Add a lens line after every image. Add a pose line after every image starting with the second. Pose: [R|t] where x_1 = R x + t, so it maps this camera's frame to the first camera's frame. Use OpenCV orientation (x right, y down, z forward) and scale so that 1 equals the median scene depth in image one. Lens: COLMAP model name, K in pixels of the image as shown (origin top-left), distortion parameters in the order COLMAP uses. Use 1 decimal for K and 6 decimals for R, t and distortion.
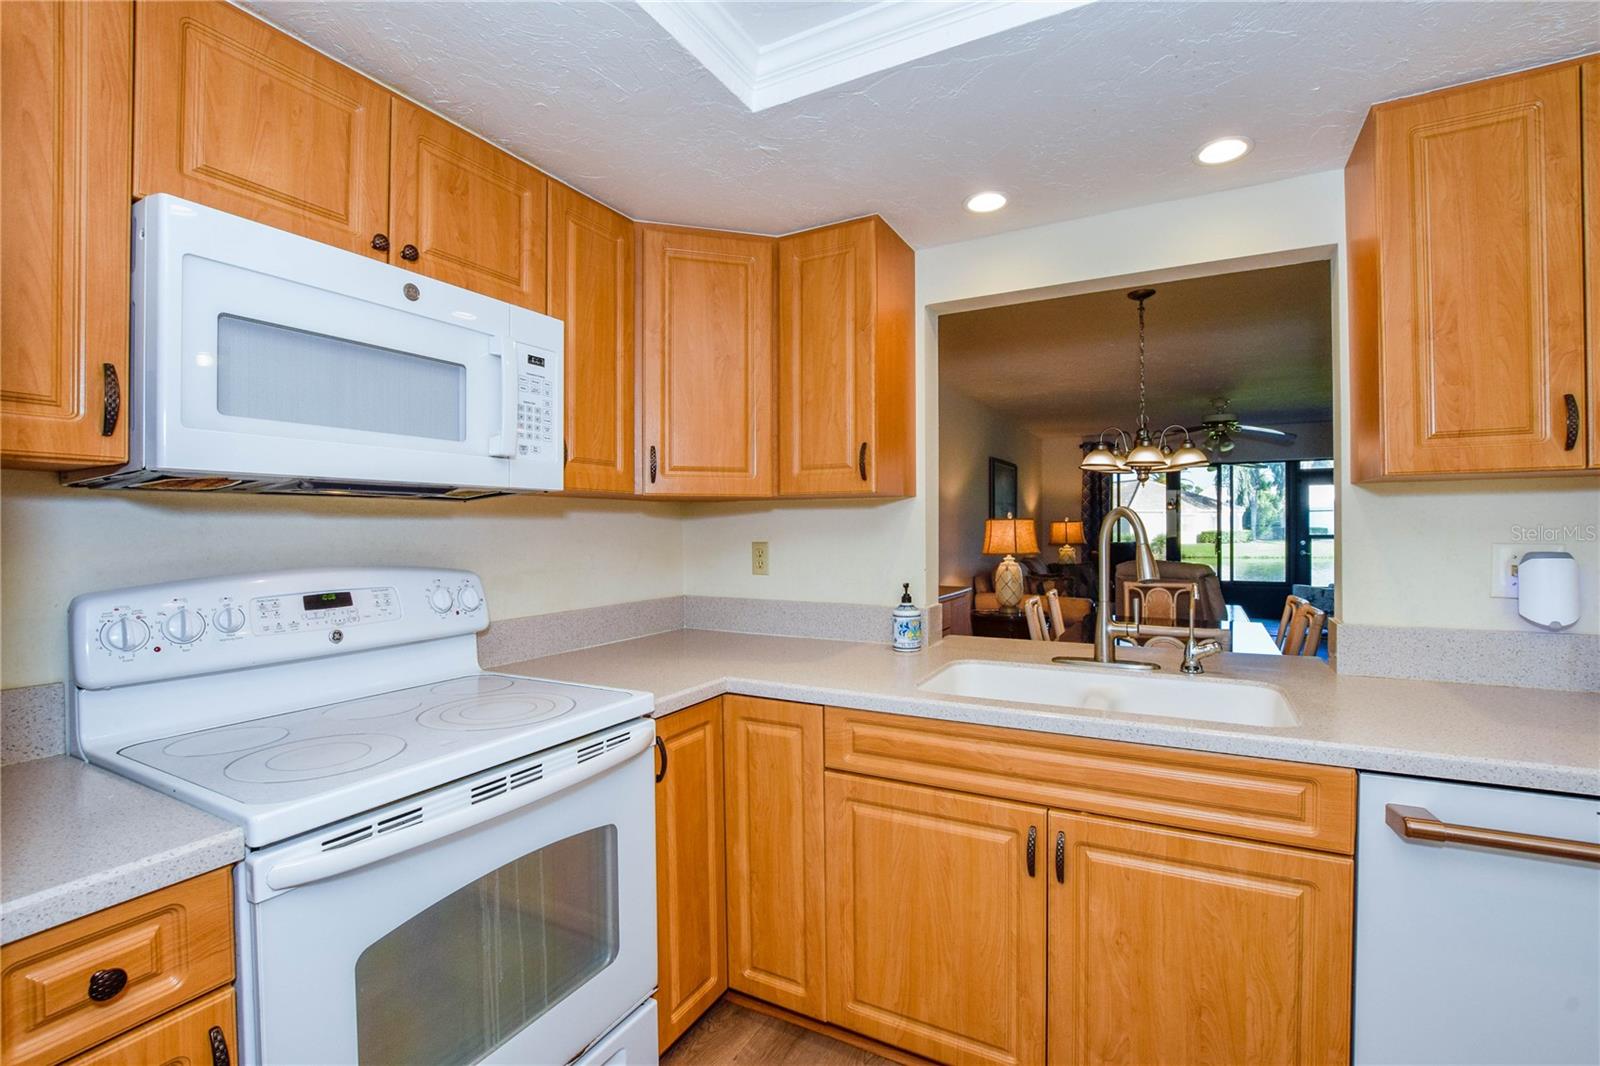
lens RADIAL K [[707.9, 0, 800.0], [0, 707.9, 533.0], [0, 0, 1]] dist [-0.040533, -0.000048]
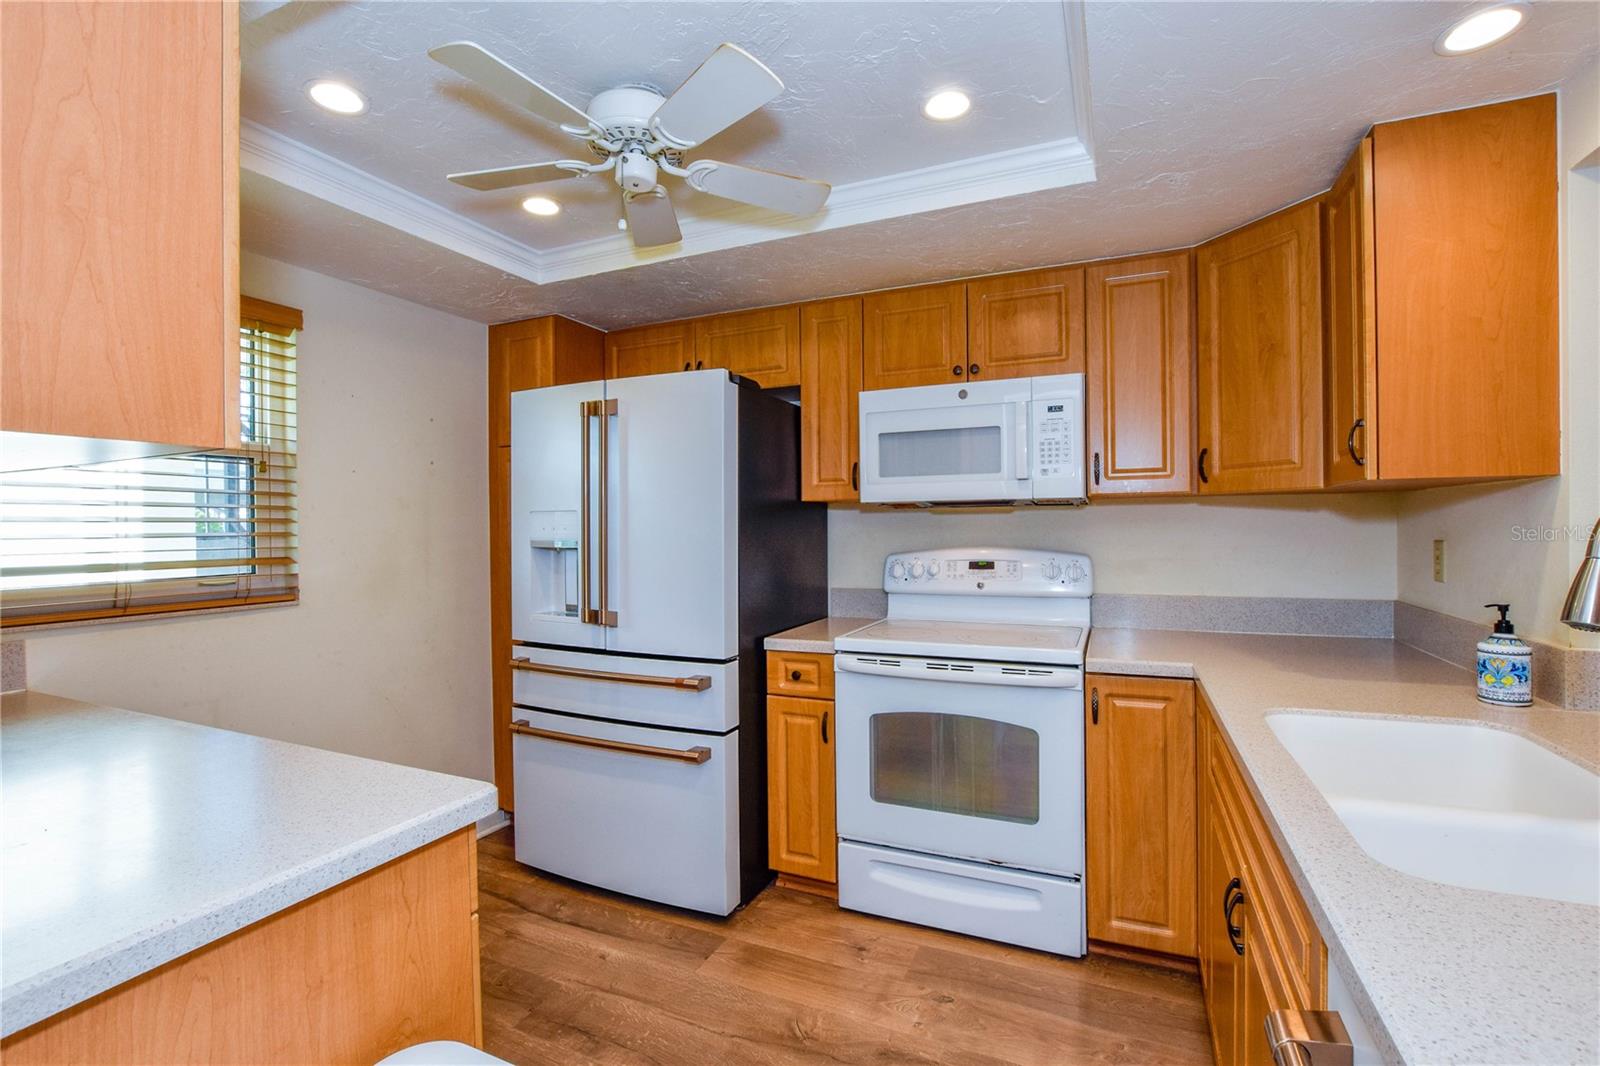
lens RADIAL K [[707.9, 0, 800.0], [0, 707.9, 533.0], [0, 0, 1]] dist [-0.040533, -0.000048]
pose [[0.073075, 0.014091, -0.997227, 1.089476], [0.002012, 0.999896, 0.014276, -0.012782], [0.997324, -0.003050, 0.073039, 0.392269]]
